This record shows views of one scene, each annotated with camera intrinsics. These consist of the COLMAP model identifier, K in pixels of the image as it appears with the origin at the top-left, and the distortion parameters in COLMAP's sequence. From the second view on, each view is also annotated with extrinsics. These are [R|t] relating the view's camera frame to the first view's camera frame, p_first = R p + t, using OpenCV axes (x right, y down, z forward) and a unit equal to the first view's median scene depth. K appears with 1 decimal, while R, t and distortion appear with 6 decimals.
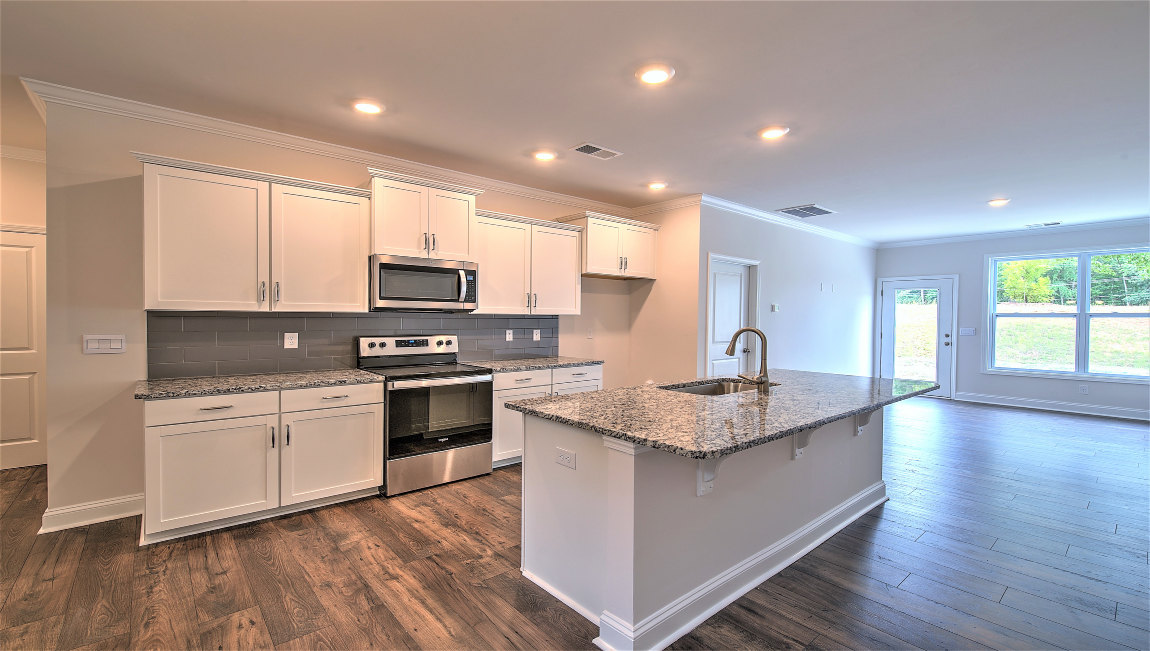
lens RADIAL K [[496.3, 0, 581.6], [0, 496.3, 328.4], [0, 0, 1]] dist [-0.000927, -0.000897]
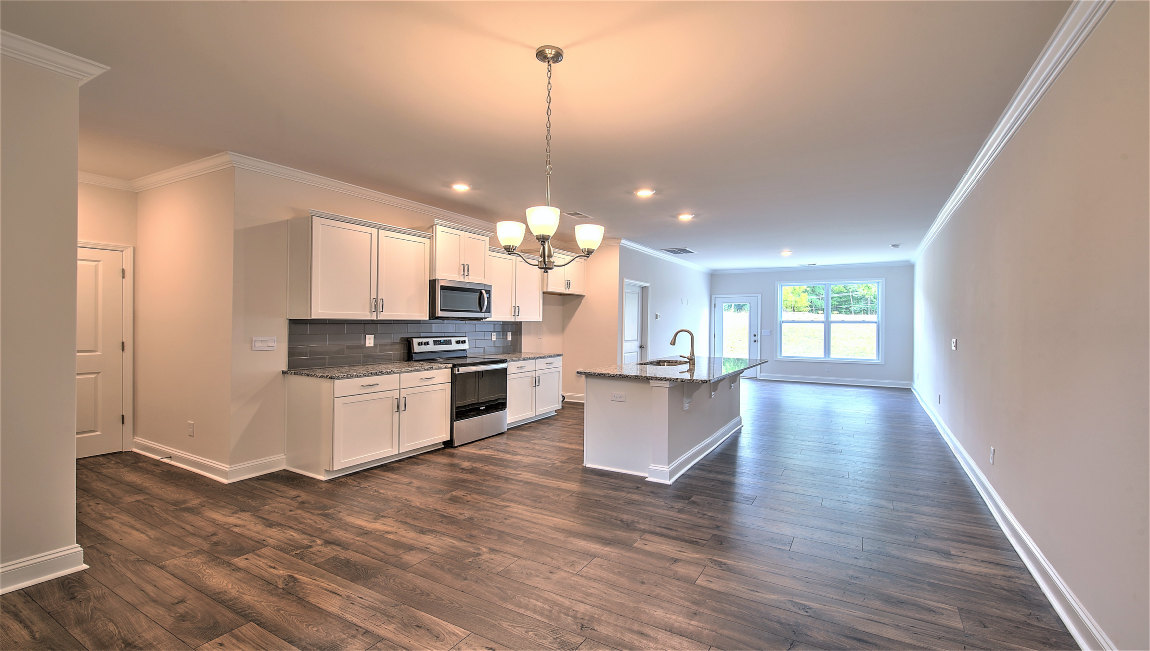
lens RADIAL K [[496.3, 0, 581.6], [0, 496.3, 328.4], [0, 0, 1]] dist [-0.000927, -0.000897]
pose [[0.945288, -0.002552, 0.326226, -0.488727], [0.005334, 0.999957, -0.007634, 0.004678], [-0.326193, 0.008957, 0.945261, -0.478055]]
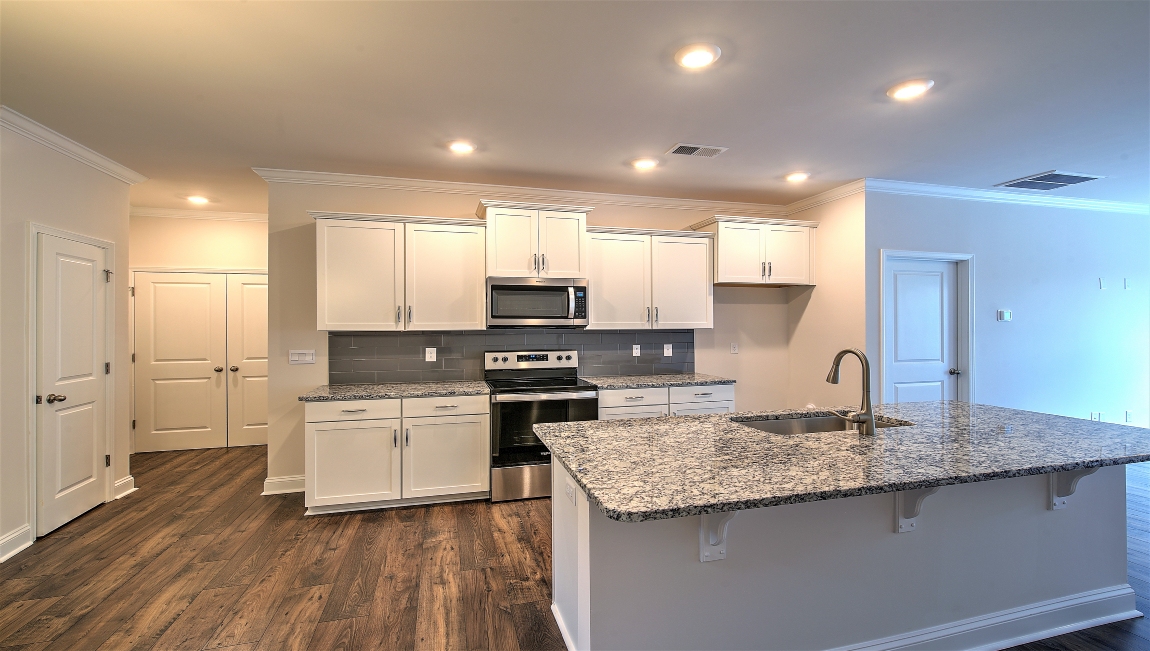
lens RADIAL K [[494.2, 0, 581.0], [0, 494.2, 323.2], [0, 0, 1]] dist [-0.000877, -0.000952]
pose [[0.903287, -0.014457, -0.428793, 0.235353], [0.002028, 0.999565, -0.029429, -0.015163], [0.429031, 0.025713, 0.902923, 0.103784]]
